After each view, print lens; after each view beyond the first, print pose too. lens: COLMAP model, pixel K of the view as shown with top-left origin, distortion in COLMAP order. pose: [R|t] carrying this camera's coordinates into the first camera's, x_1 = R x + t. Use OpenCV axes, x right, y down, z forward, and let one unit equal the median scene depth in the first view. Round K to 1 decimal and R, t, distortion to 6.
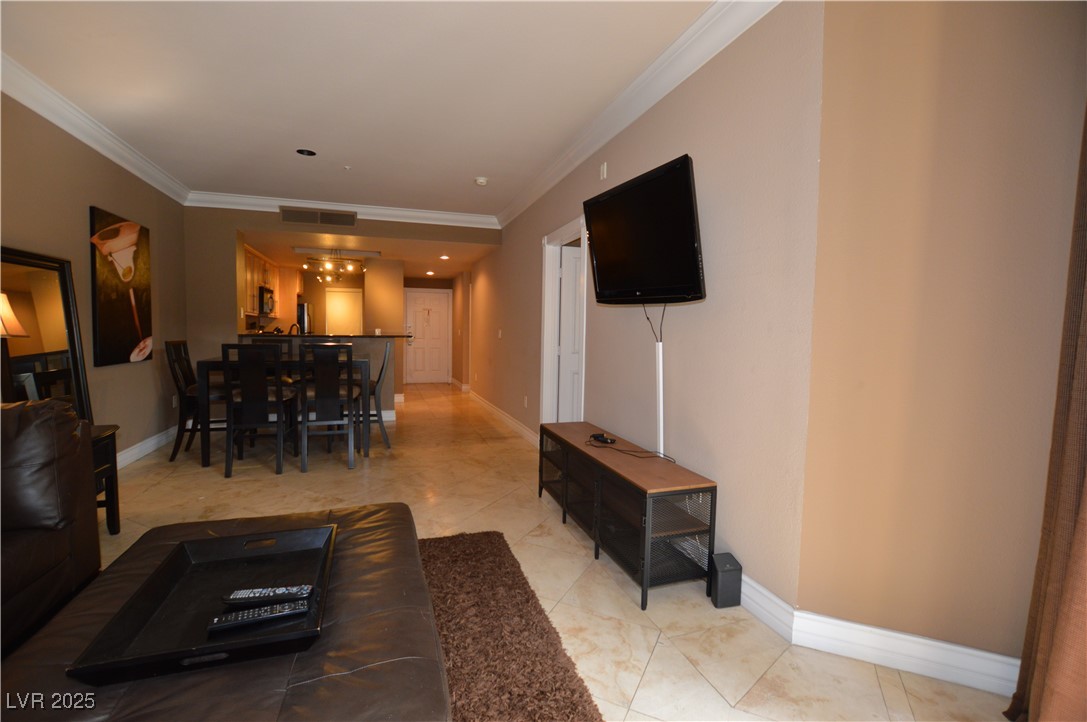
lens RADIAL K [[483.5, 0, 541.9], [0, 483.5, 357.3], [0, 0, 1]] dist [-0.027458, 0.001928]
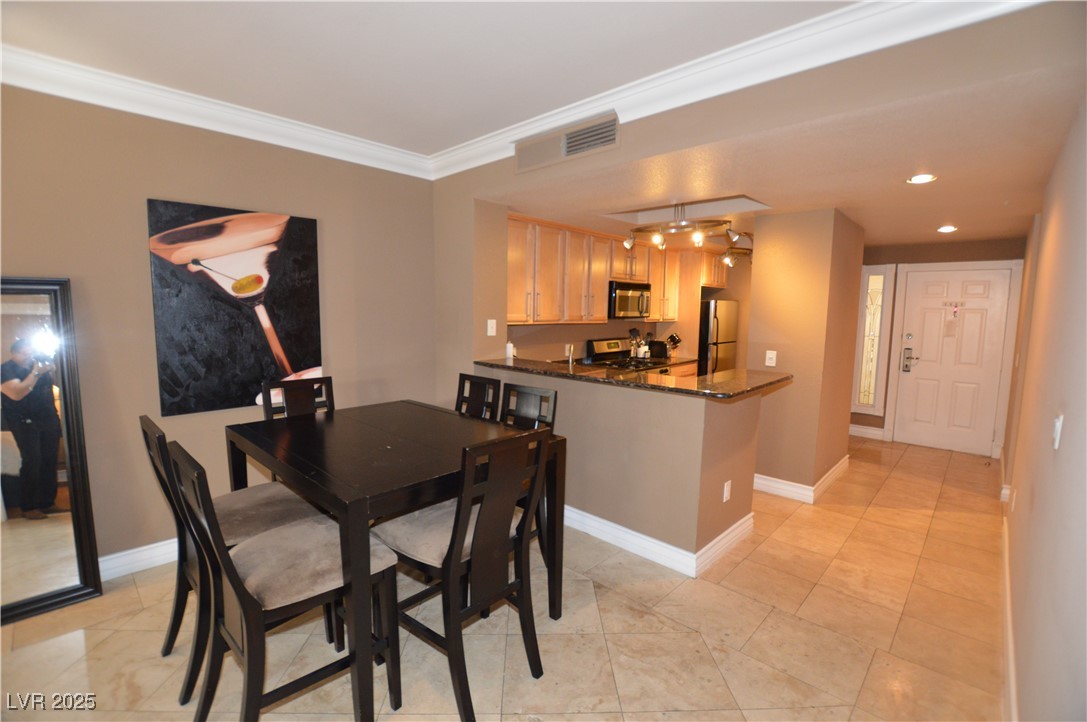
lens RADIAL K [[483.5, 0, 544.1], [0, 483.5, 360.0], [0, 0, 1]] dist [-0.027458, 0.001928]
pose [[0.471812, 0.086852, -0.877411, -0.004380], [-0.055595, 0.996087, 0.068704, -0.127172], [0.879944, 0.016365, 0.474795, 0.968201]]
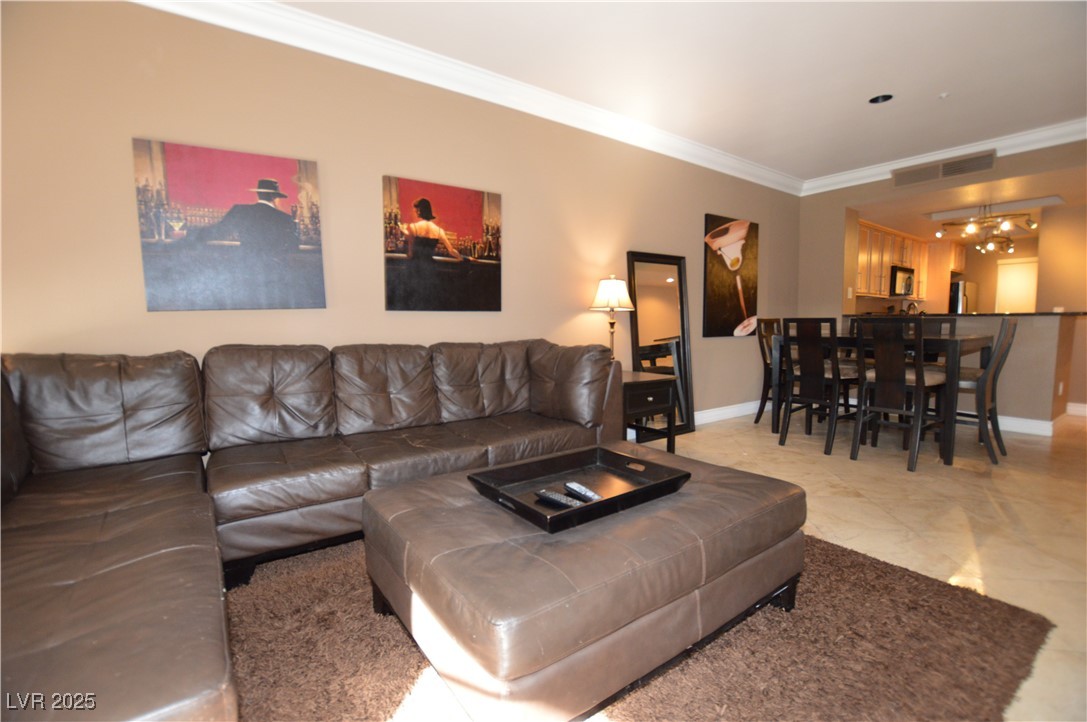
lens RADIAL K [[483.5, 0, 546.7], [0, 483.5, 357.8], [0, 0, 1]] dist [-0.027458, 0.001928]
pose [[0.298896, 0.055874, -0.952649, 0.162115], [-0.045107, 0.997996, 0.044381, 0.030641], [0.953219, 0.029706, 0.300817, 0.156181]]
